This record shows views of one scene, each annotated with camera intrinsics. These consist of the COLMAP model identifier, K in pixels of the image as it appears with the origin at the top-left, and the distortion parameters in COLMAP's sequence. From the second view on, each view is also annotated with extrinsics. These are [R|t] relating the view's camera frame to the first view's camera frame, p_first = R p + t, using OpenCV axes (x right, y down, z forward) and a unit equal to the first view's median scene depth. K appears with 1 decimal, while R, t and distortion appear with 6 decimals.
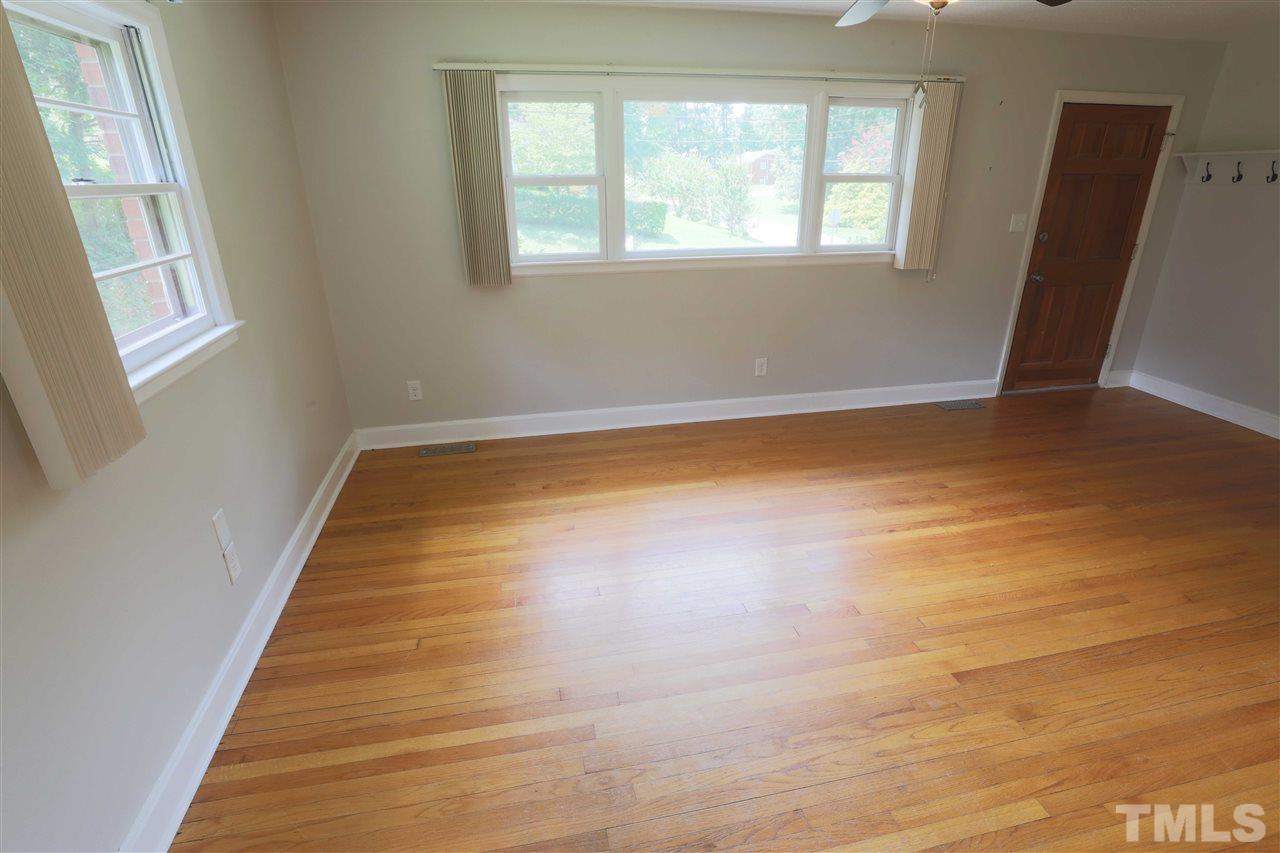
lens RADIAL K [[615.2, 0, 638.3], [0, 615.2, 430.2], [0, 0, 1]] dist [-0.047958, 0.012190]
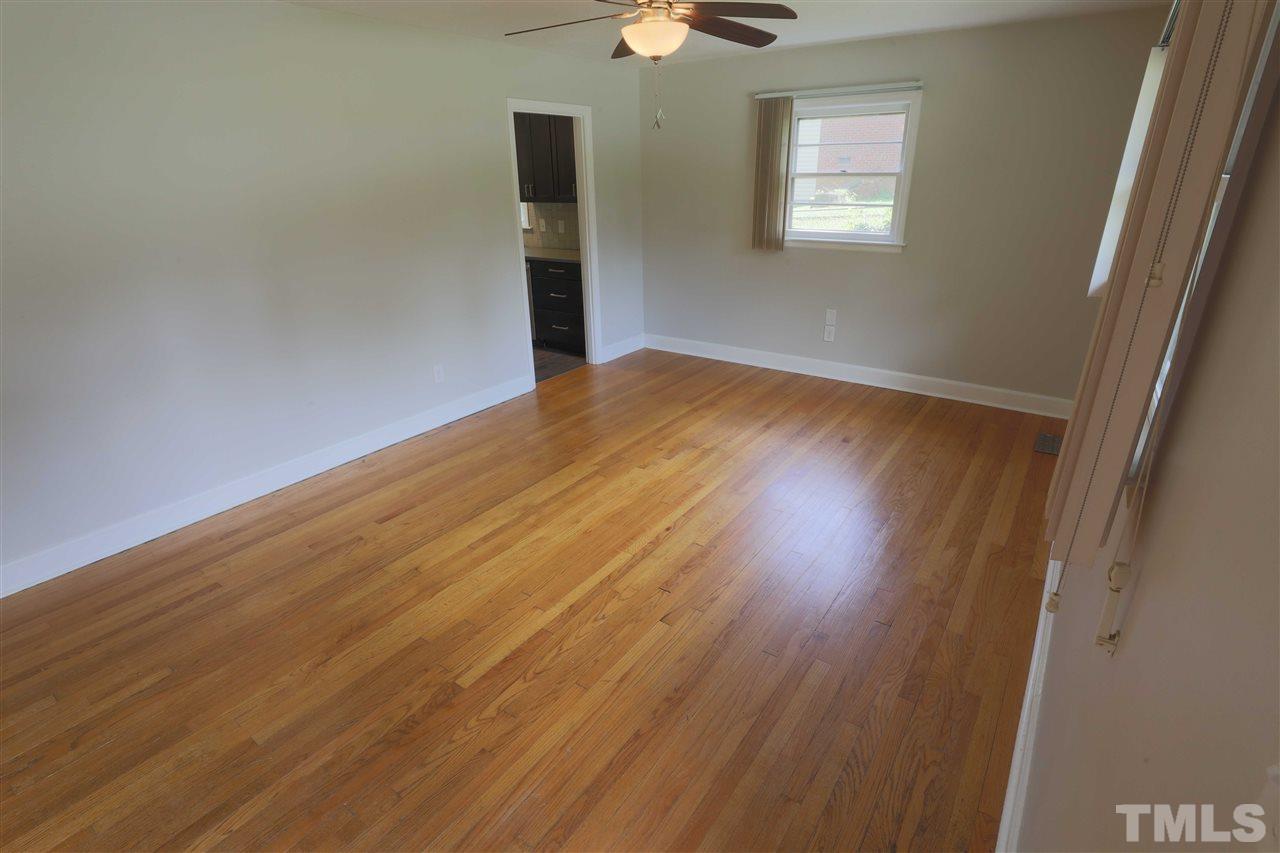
lens RADIAL K [[615.2, 0, 638.3], [0, 615.2, 430.2], [0, 0, 1]] dist [-0.047958, 0.012190]
pose [[-0.734550, 0.280526, -0.617853, 0.771709], [-0.238128, 0.746062, 0.621842, -0.430032], [0.635399, 0.603902, -0.481218, 1.015010]]
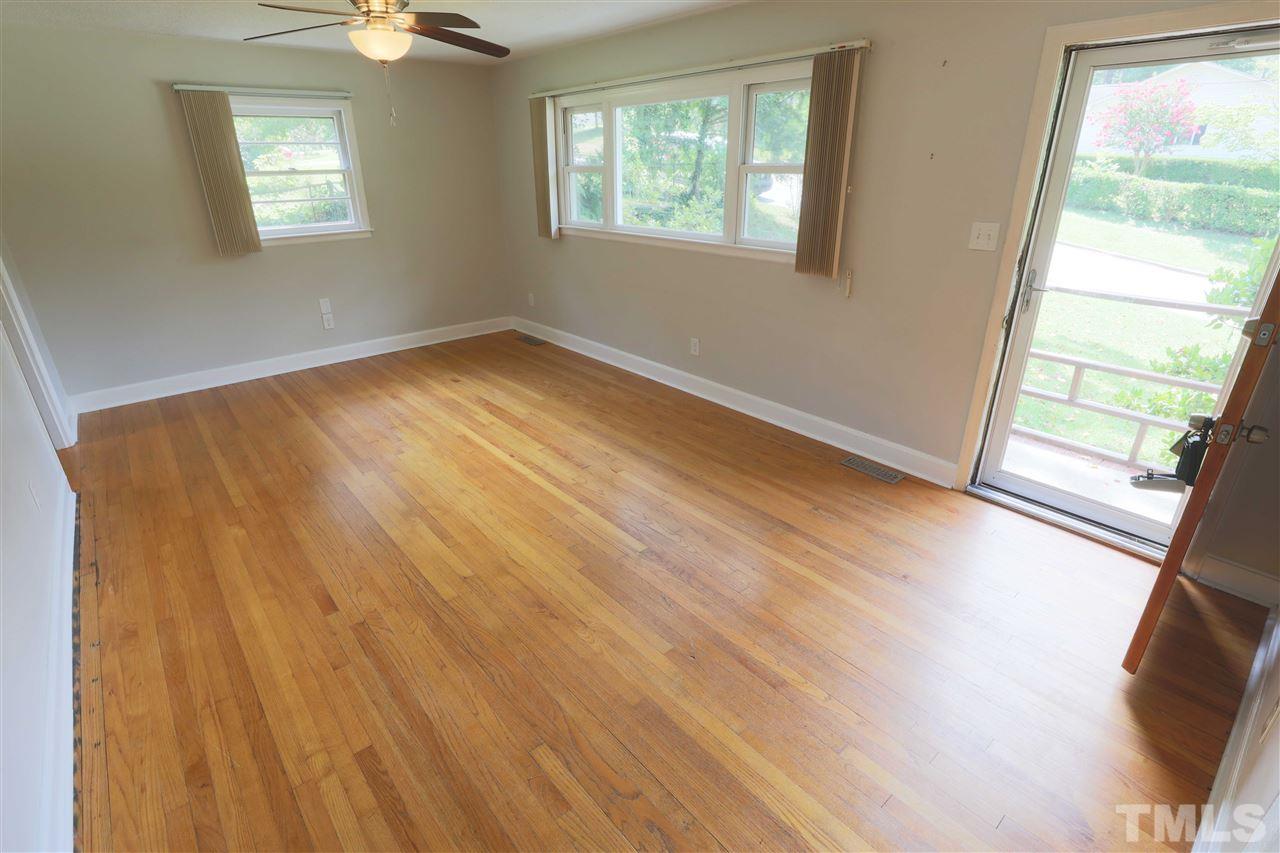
lens RADIAL K [[615.2, 0, 638.3], [0, 615.2, 430.2], [0, 0, 1]] dist [-0.047958, 0.012190]
pose [[0.484304, 0.353474, -0.800316, 1.131981], [-0.334466, 0.920071, 0.203967, -0.165612], [0.808444, 0.168897, 0.563819, 0.371956]]
